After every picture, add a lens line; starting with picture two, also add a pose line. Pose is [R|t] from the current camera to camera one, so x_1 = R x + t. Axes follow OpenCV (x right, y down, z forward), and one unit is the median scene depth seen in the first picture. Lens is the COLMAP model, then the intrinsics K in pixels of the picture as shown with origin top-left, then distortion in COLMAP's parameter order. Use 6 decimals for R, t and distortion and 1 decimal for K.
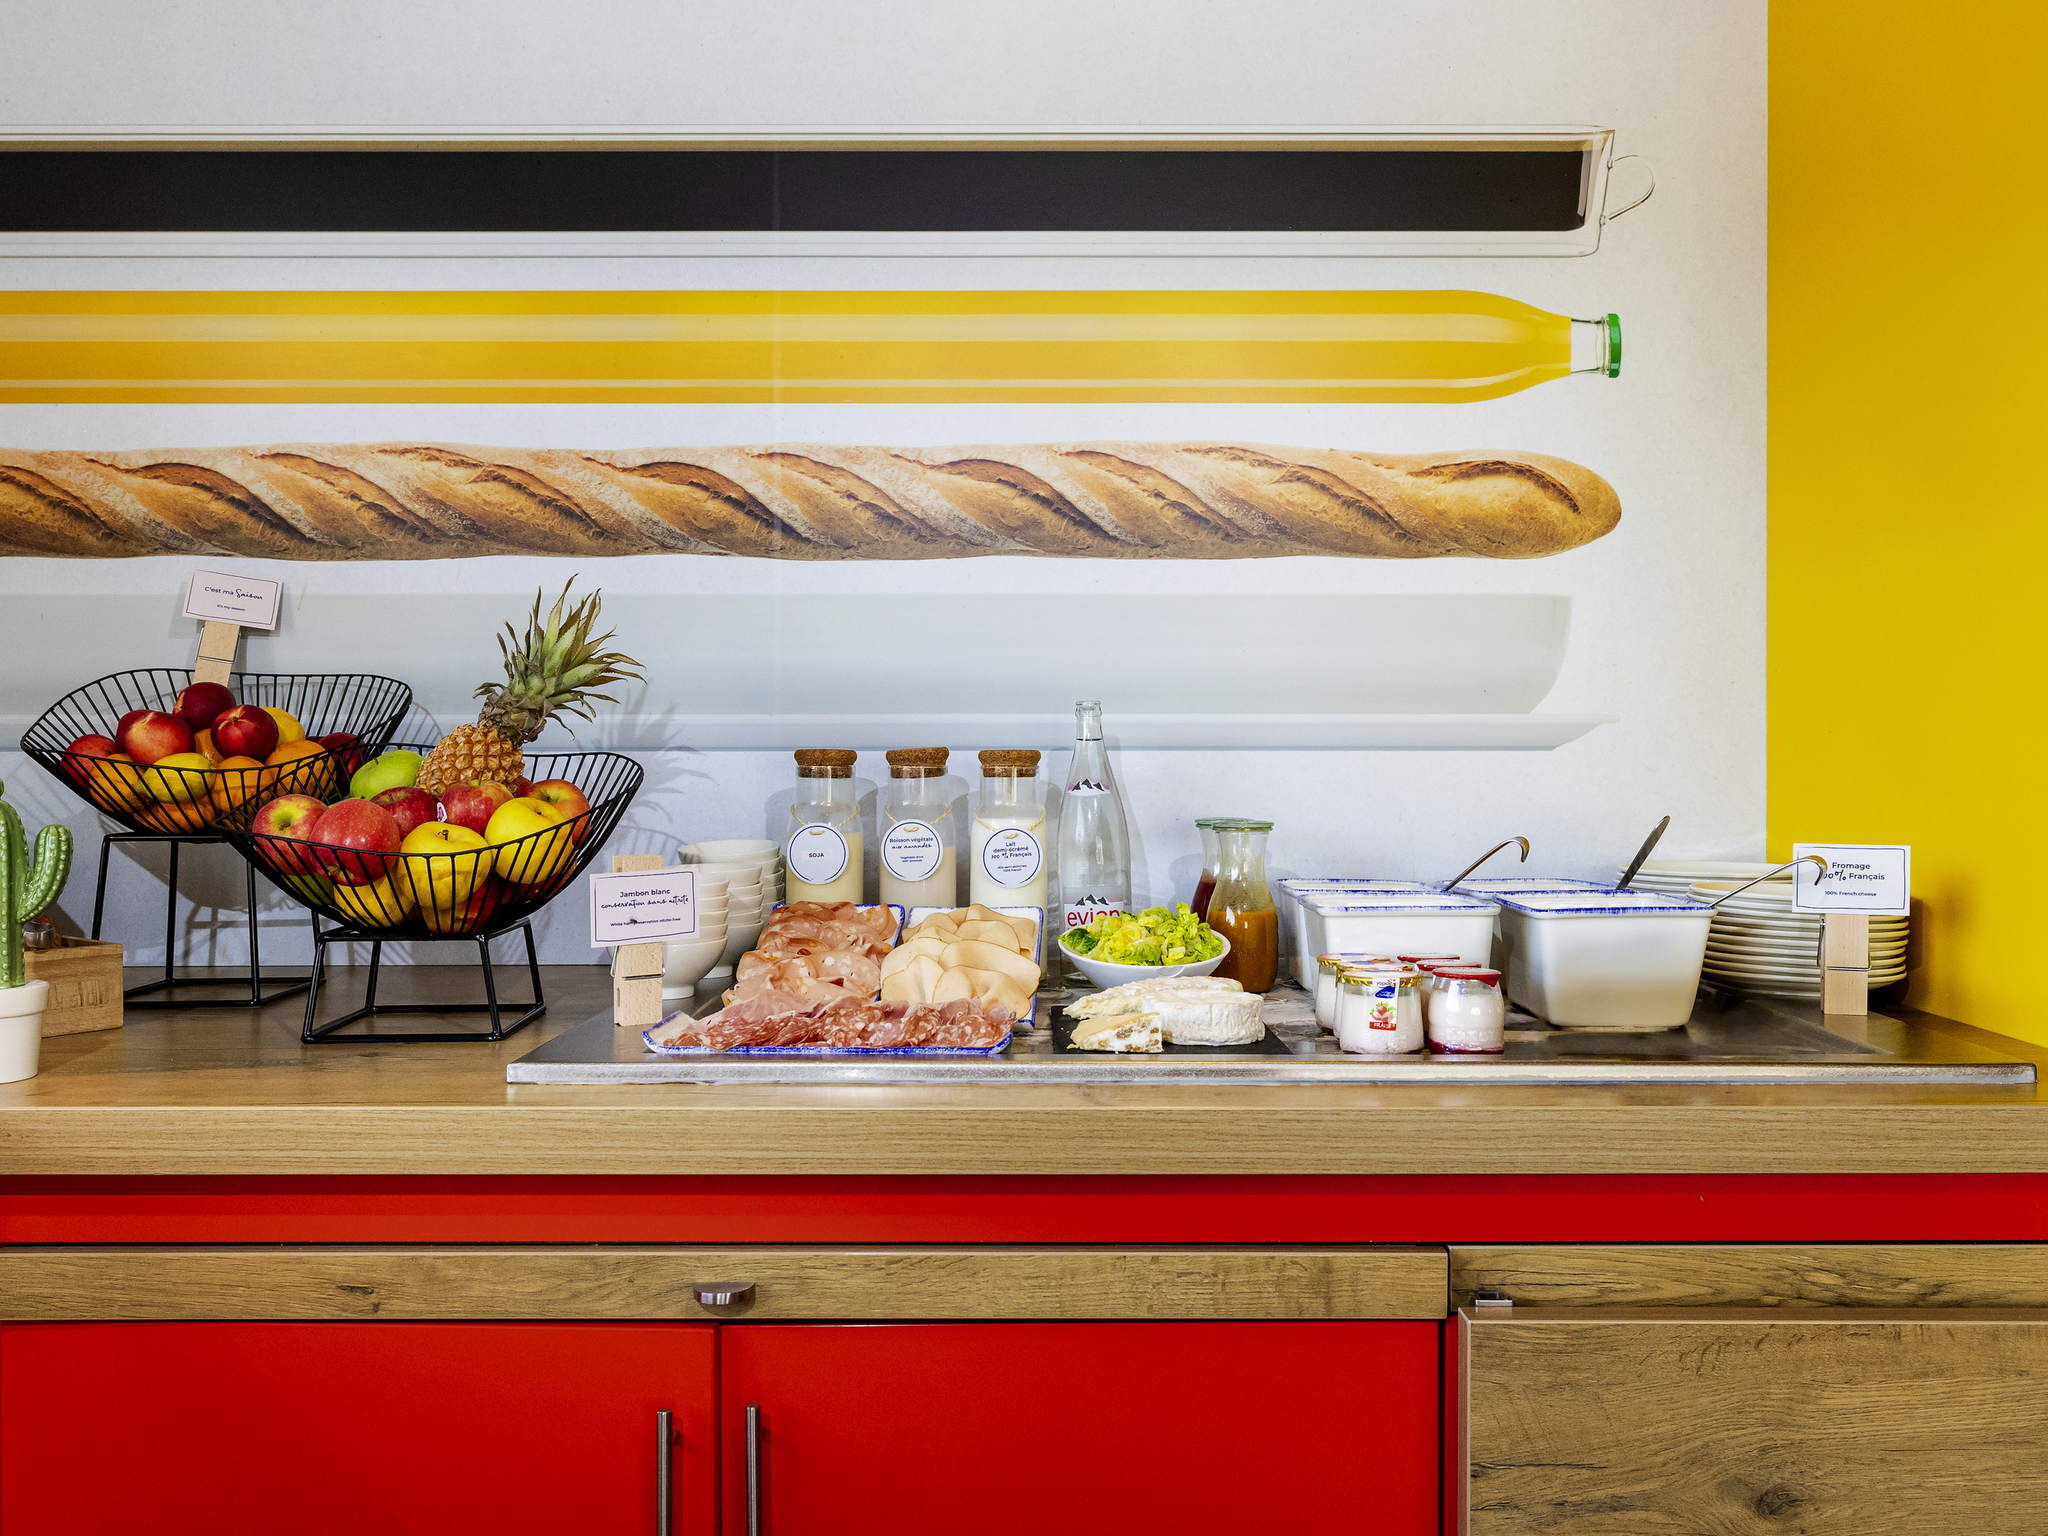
lens RADIAL K [[1357.1, 0, 1026.6], [0, 1357.1, 775.5], [0, 0, 1]] dist [0.001363, 0.000071]
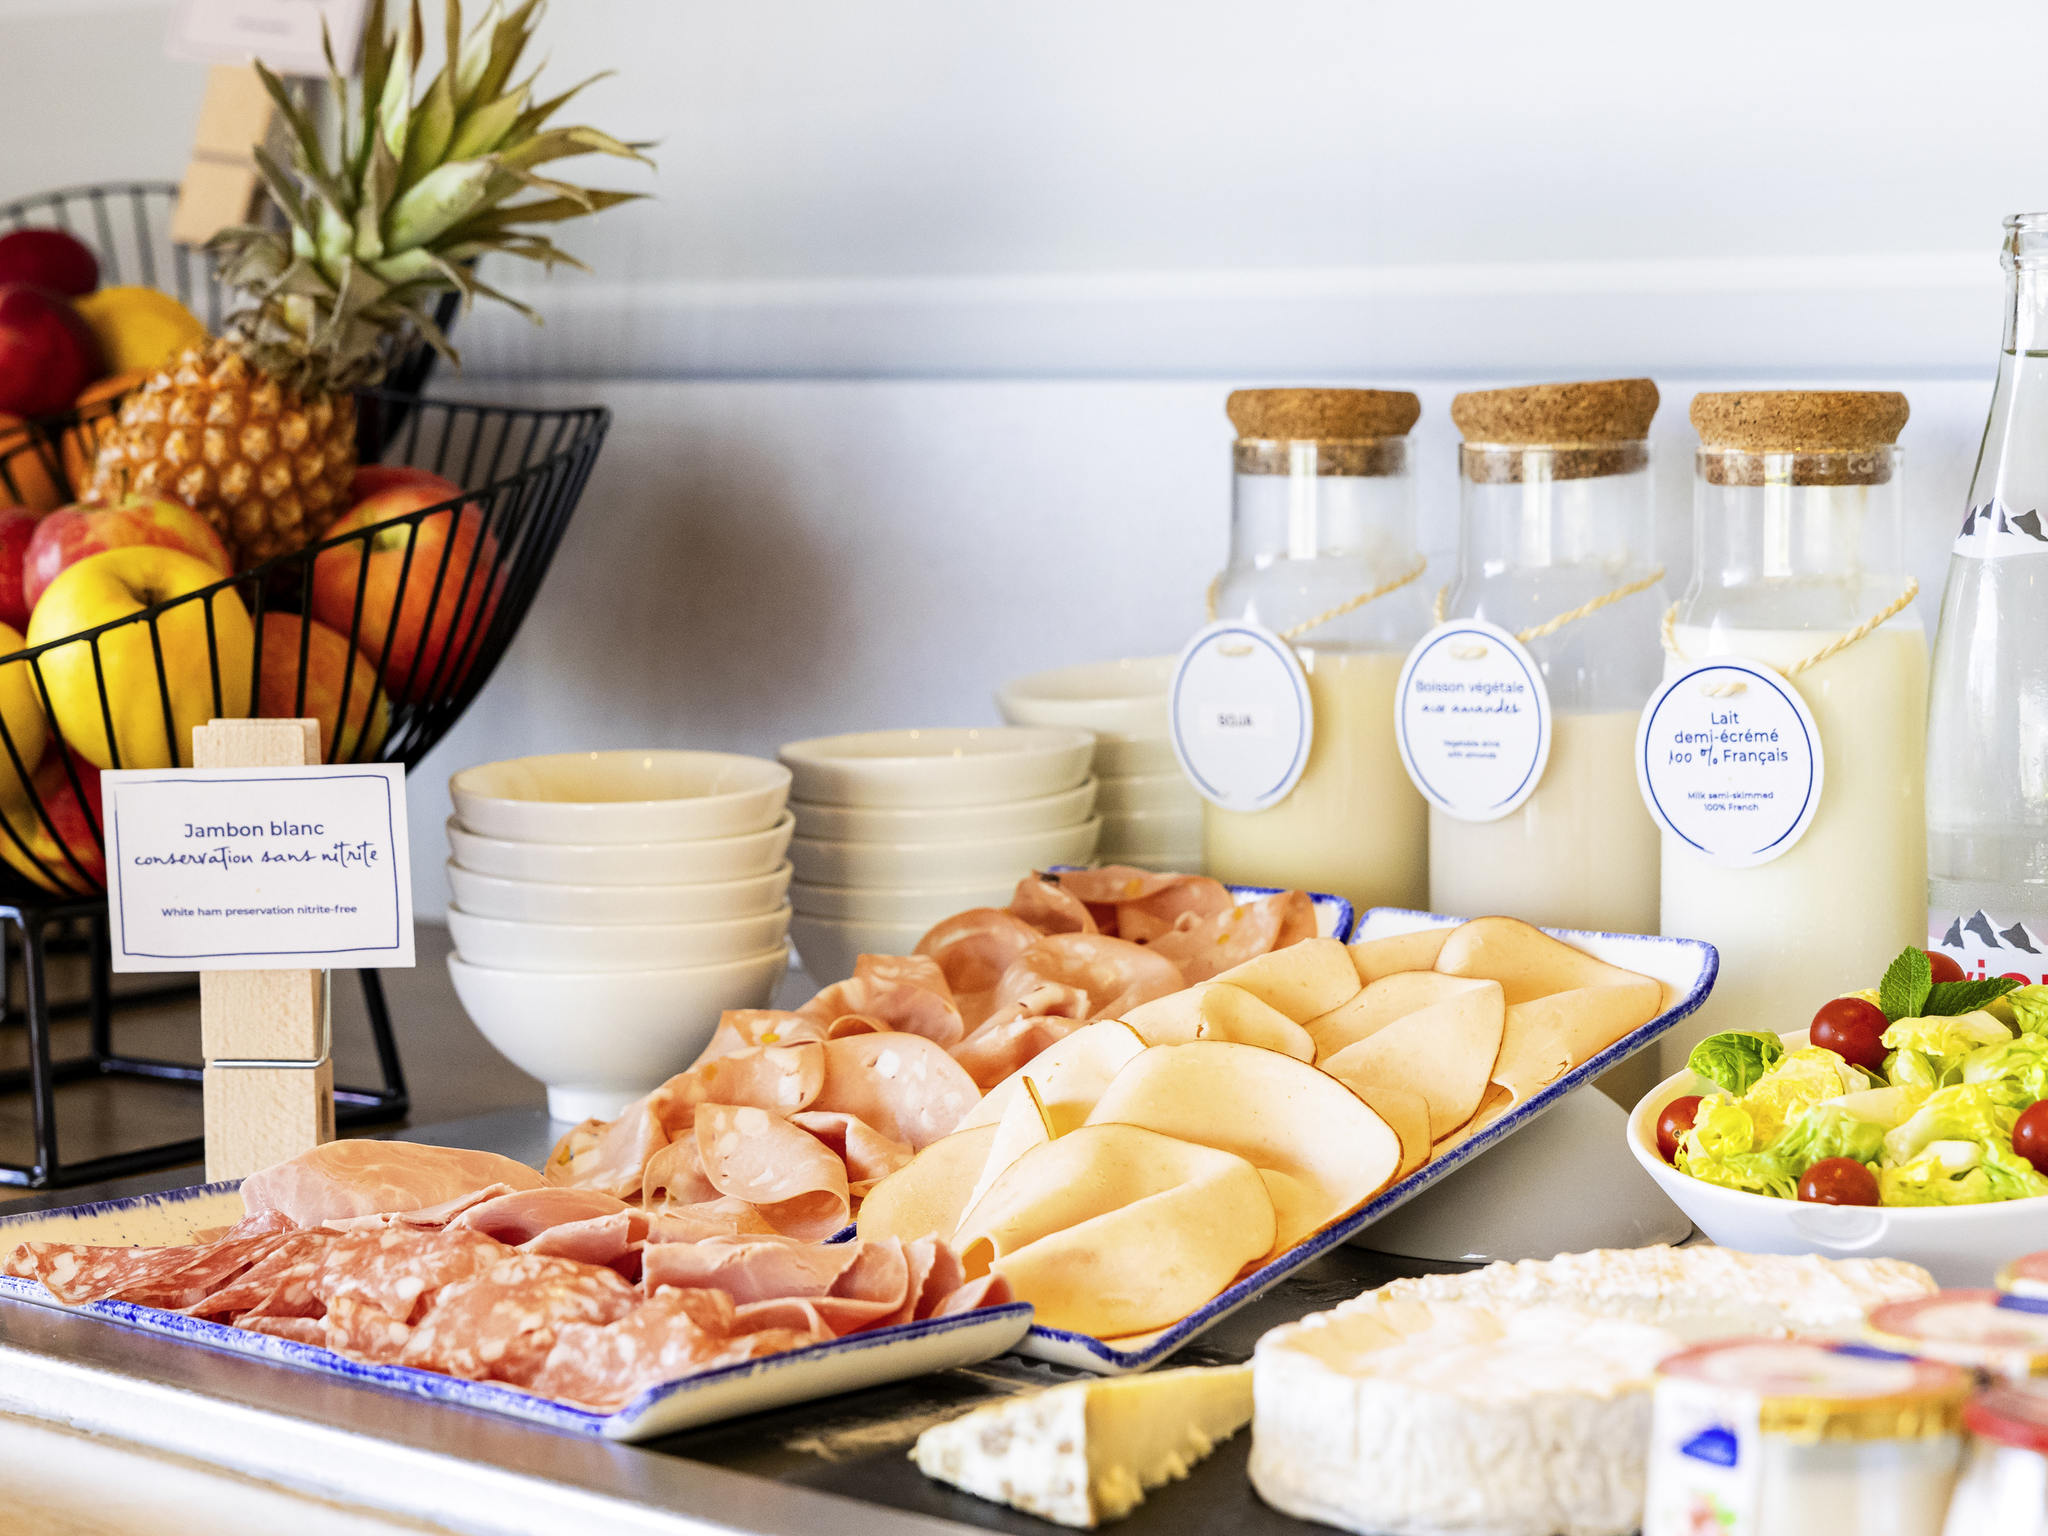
lens RADIAL K [[3968.7, 0, 1024.5], [0, 3968.7, 766.8], [0, 0, 1]] dist [0.036307, 0.000000]
pose [[0.788699, 0.056117, -0.612213, 0.392751], [0.005357, 0.995160, 0.098121, -0.023629], [0.614756, -0.080668, 0.784581, 0.235672]]
